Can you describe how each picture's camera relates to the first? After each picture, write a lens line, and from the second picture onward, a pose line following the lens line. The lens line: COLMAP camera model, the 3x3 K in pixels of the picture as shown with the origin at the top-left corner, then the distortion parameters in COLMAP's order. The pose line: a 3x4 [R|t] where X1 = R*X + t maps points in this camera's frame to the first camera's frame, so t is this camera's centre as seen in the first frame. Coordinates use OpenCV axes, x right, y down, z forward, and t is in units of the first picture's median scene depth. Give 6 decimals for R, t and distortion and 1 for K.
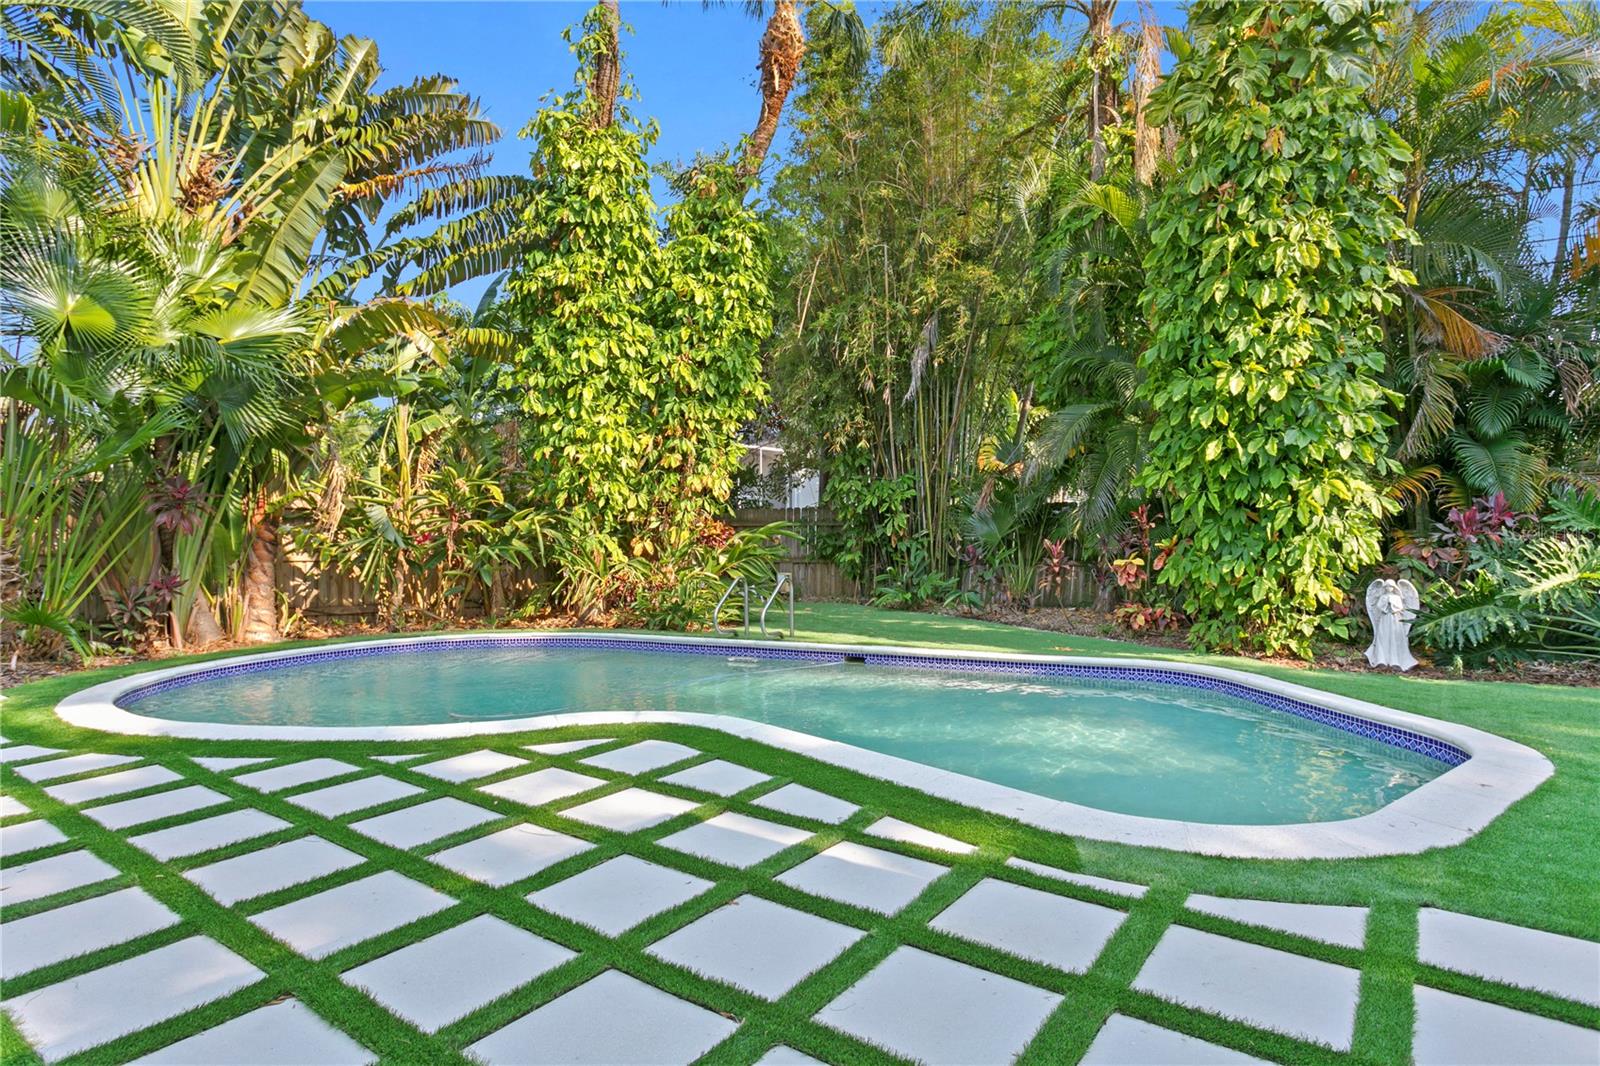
lens RADIAL K [[874.6, 0, 791.6], [0, 874.6, 517.2], [0, 0, 1]] dist [-0.003831, 0.005280]
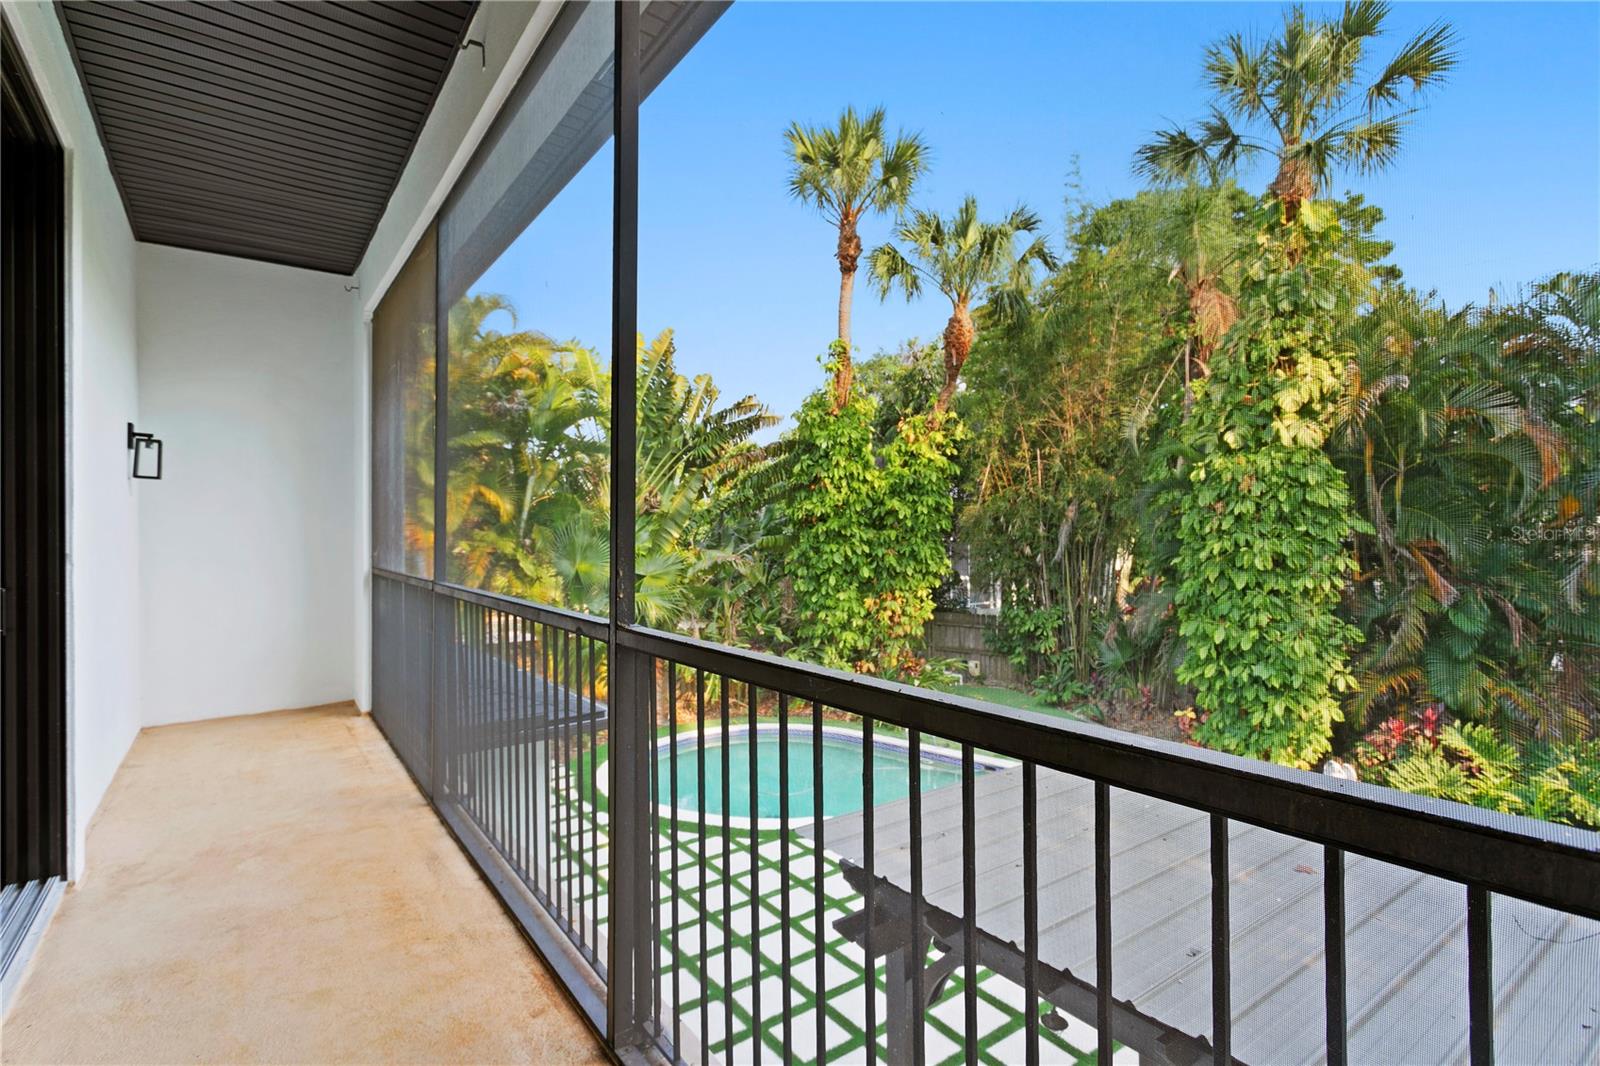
lens RADIAL K [[756.4, 0, 792.8], [0, 756.4, 544.5], [0, 0, 1]] dist [0.005537, 0.000919]
pose [[0.955390, -0.000587, -0.295347, 0.112941], [0.006119, 0.999823, 0.017805, -0.230819], [0.295284, -0.018818, 0.955224, -0.369164]]
